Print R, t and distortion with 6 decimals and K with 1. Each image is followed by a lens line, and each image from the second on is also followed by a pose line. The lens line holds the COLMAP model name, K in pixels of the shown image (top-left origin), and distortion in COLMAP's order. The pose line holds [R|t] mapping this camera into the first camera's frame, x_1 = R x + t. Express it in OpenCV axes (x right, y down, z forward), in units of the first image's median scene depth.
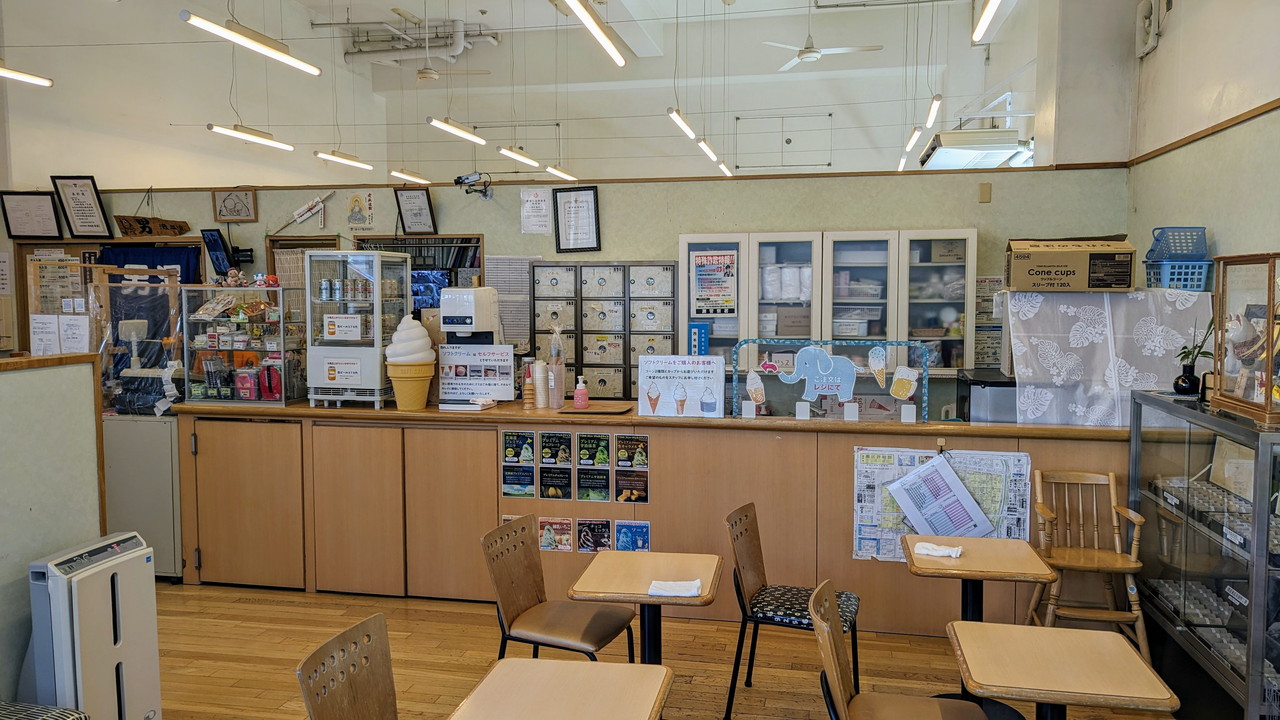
lens RADIAL K [[901.0, 0, 648.8], [0, 901.0, 350.7], [0, 0, 1]] dist [0.039167, -0.027893]
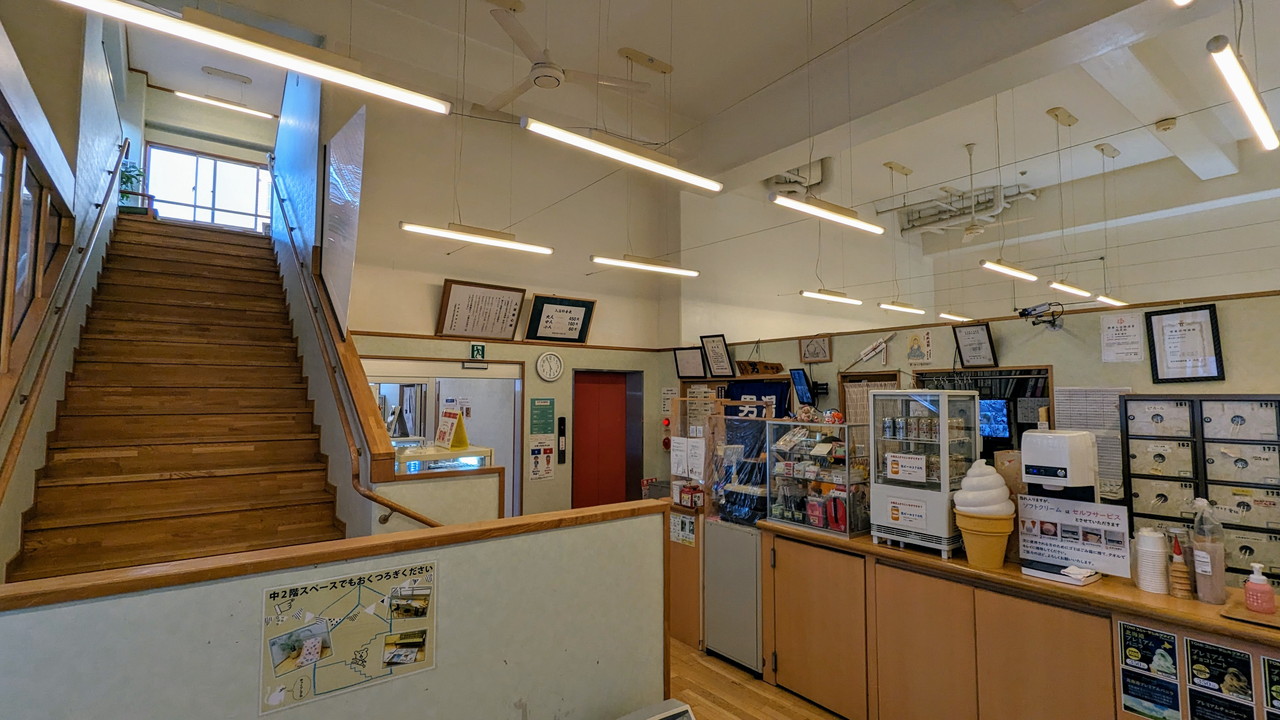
lens RADIAL K [[602.7, 0, 645.3], [0, 602.7, 359.5], [0, 0, 1]] dist [-0.000667, -0.000335]
pose [[0.752312, -0.039552, -0.657619, -0.089595], [-0.048051, 0.992243, -0.114648, -0.041607], [0.657053, 0.117850, 0.744576, 0.239985]]
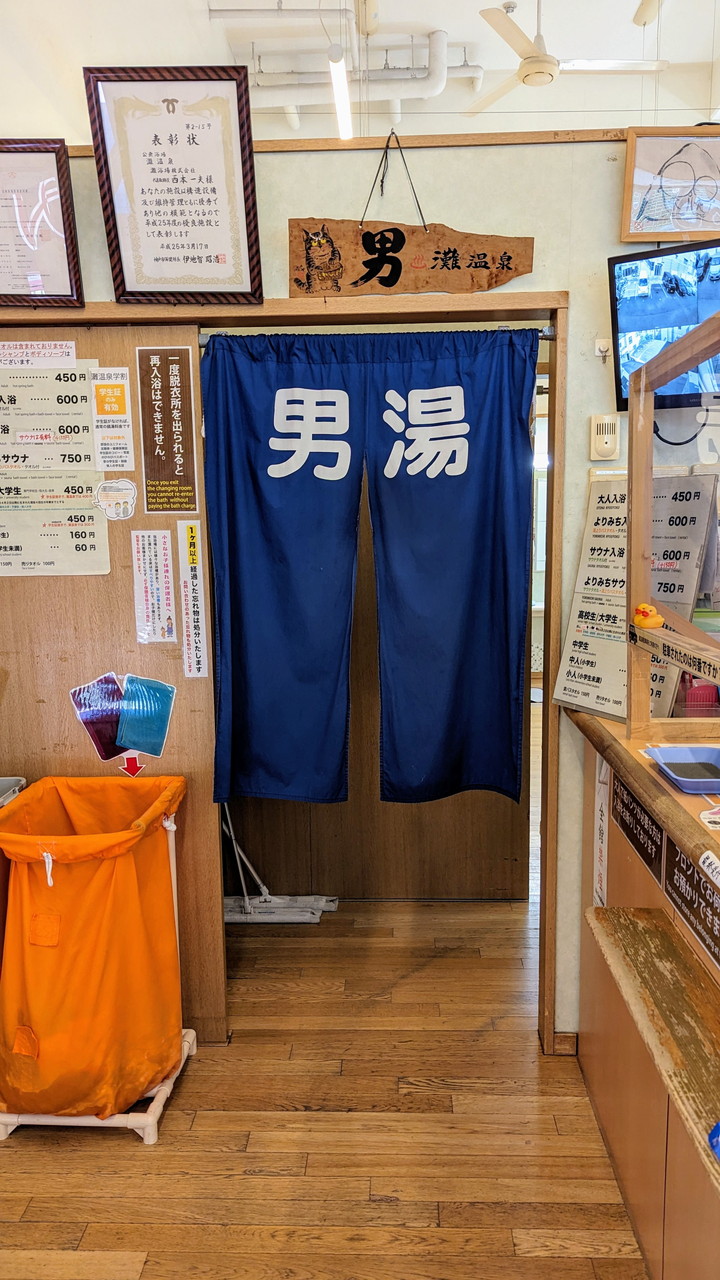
lens RADIAL K [[901.0, 0, 361.6], [0, 901.0, 641.5], [0, 0, 1]] dist [0.039167, -0.027893]
pose [[0.988015, -0.033441, 0.150692, -0.680649], [0.023220, 0.997341, 0.069081, -0.027918], [-0.152601, -0.064754, 0.986164, 0.754370]]
